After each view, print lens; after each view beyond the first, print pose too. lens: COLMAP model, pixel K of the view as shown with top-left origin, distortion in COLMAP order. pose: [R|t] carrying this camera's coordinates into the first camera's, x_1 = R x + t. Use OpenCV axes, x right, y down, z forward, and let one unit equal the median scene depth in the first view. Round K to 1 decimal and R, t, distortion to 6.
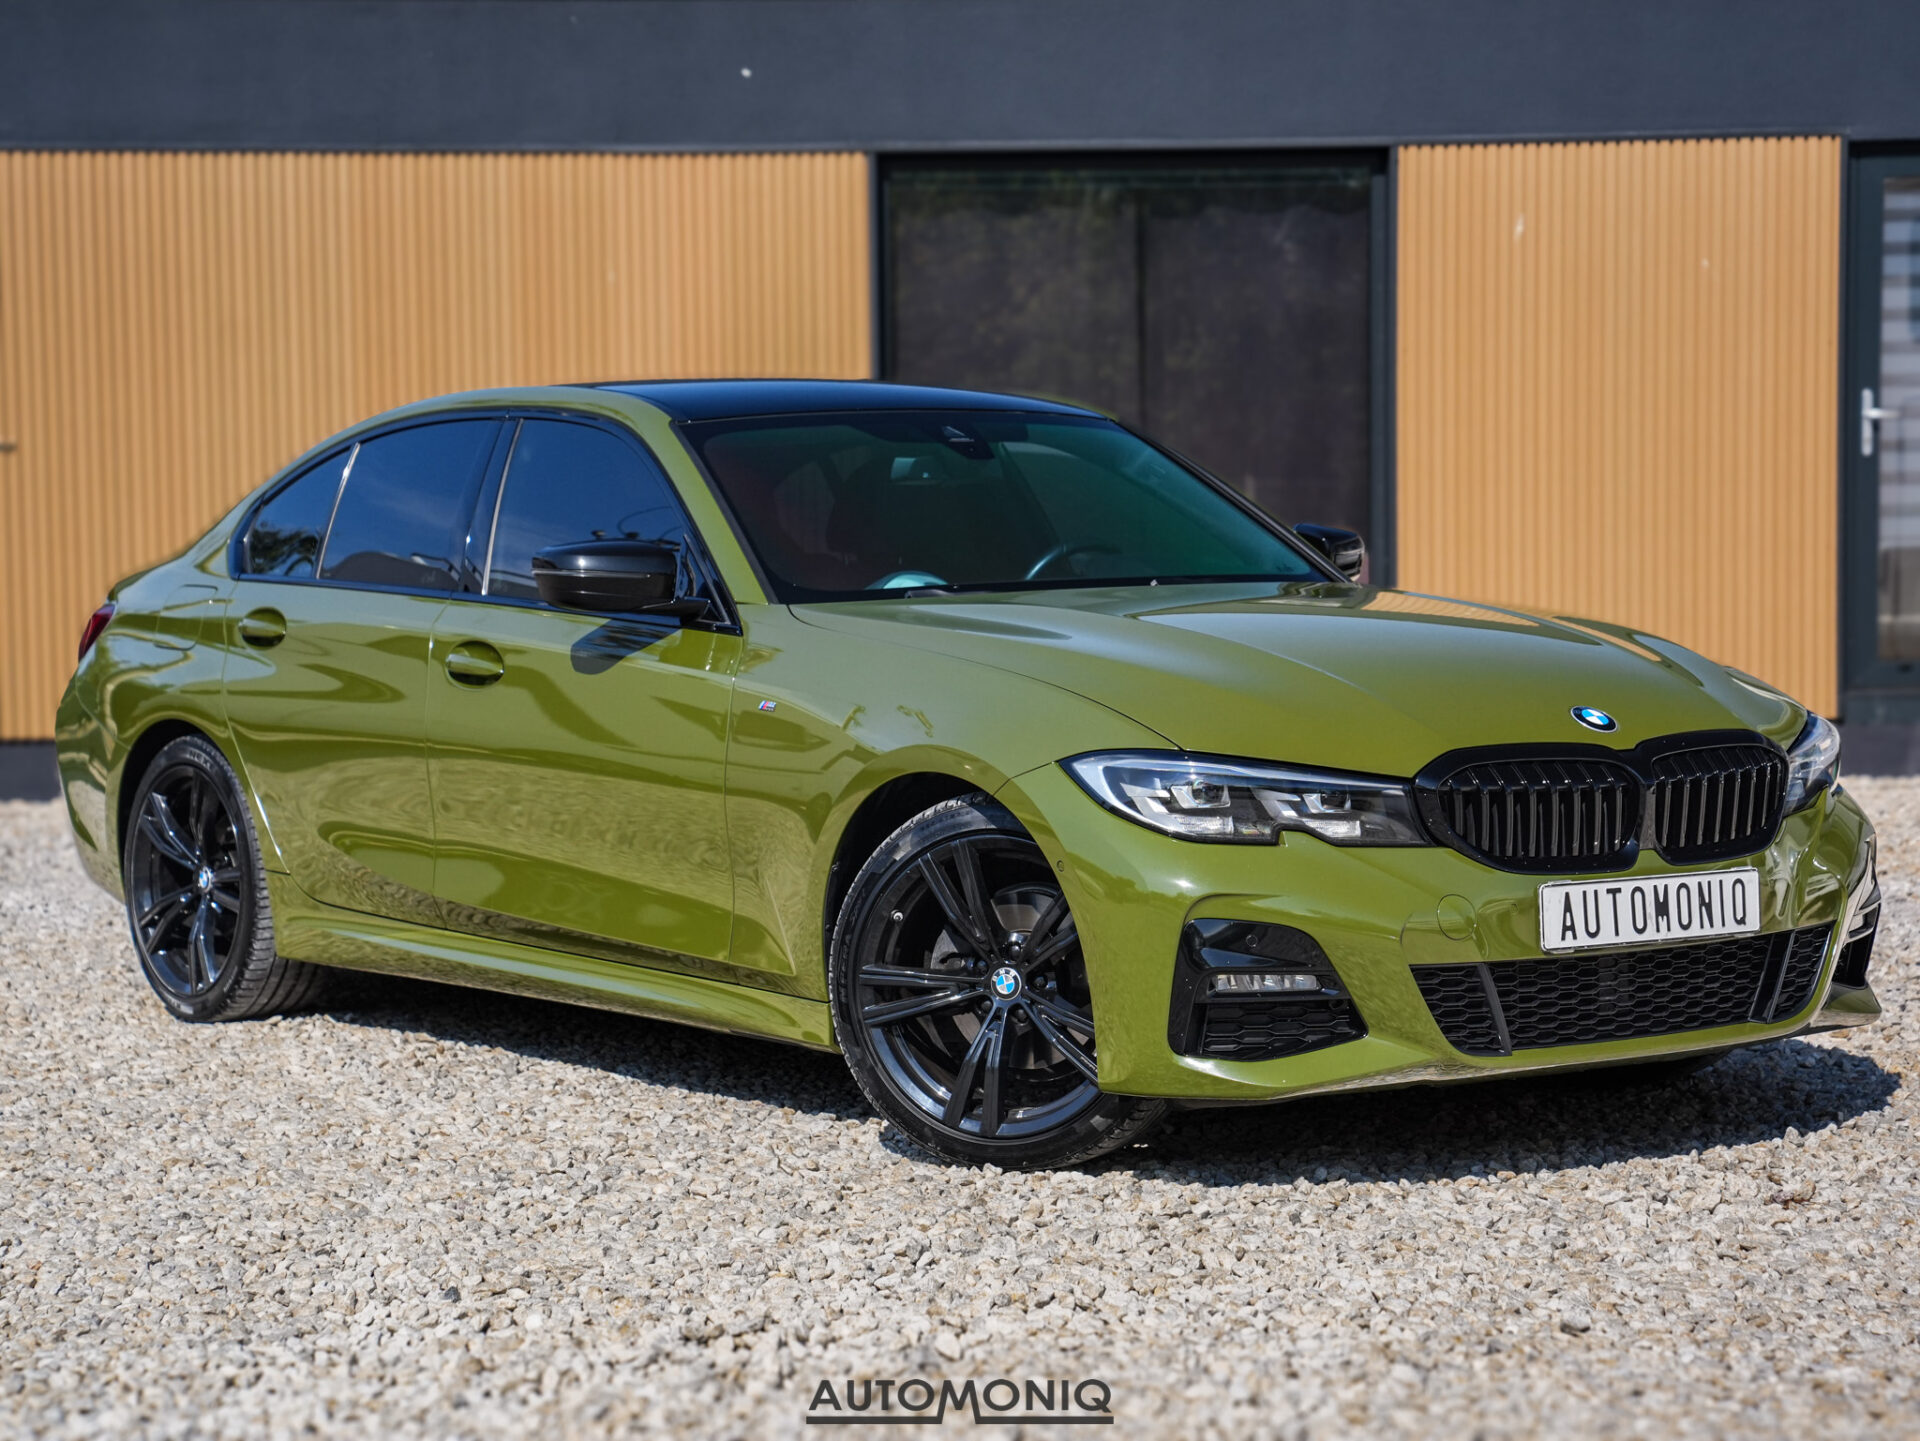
lens RADIAL K [[3950.5, 0, 954.5], [0, 3950.5, 722.8], [0, 0, 1]] dist [0.338884, 0.000000]
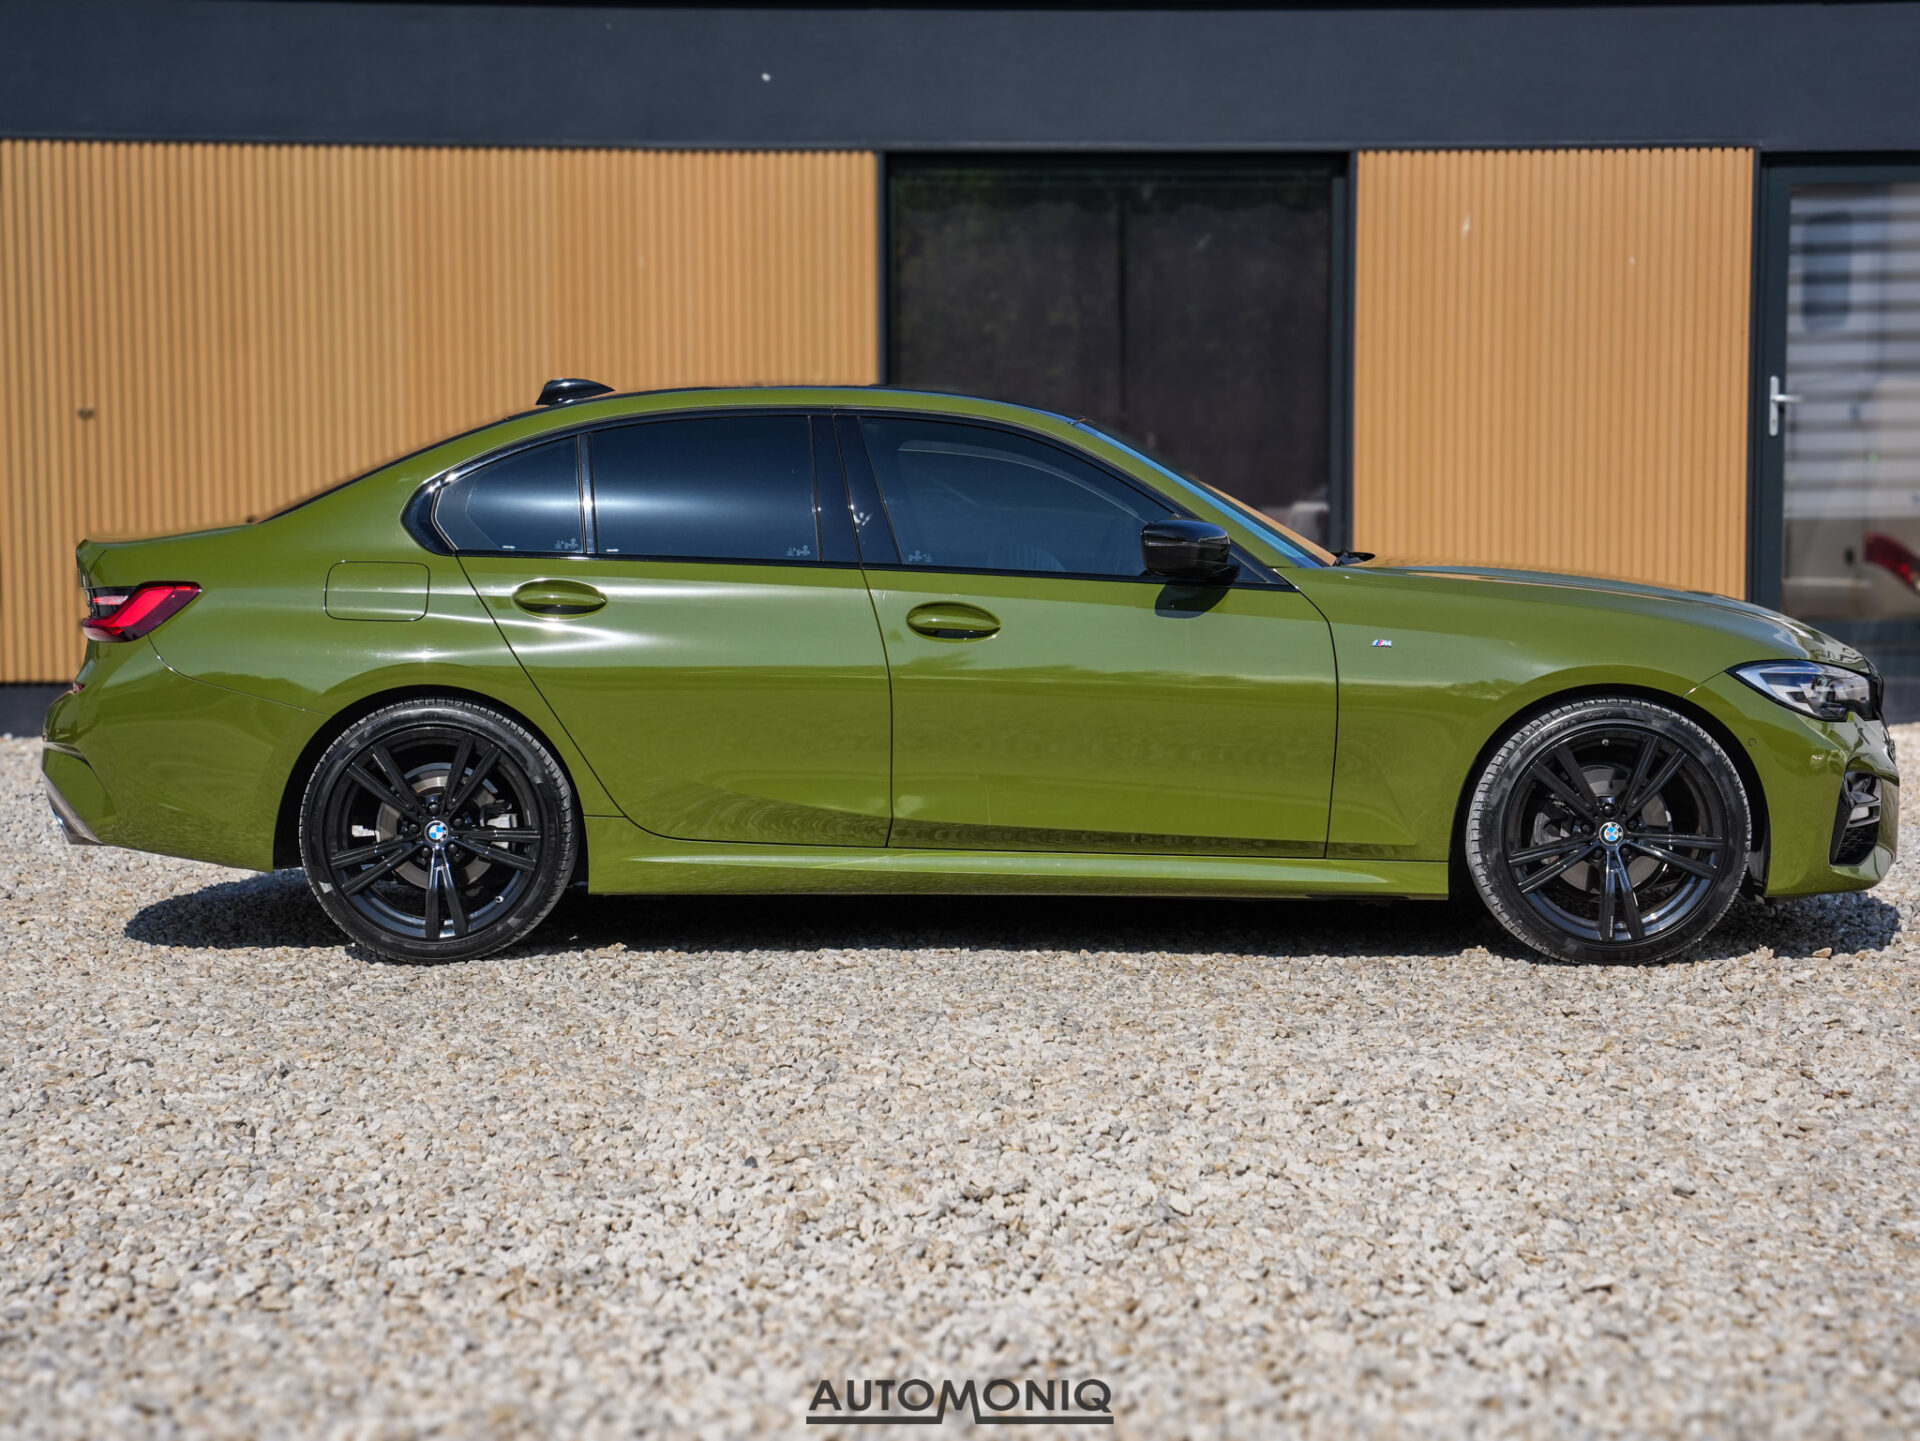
lens RADIAL K [[3828.1, 0, 967.0], [0, 3828.1, 717.1], [0, 0, 1]] dist [0.329743, 0.000000]
pose [[0.999019, 0.005270, 0.043969, -0.098525], [-0.005937, 0.999869, 0.015069, -0.008709], [-0.043884, -0.015315, 0.998919, -0.145698]]
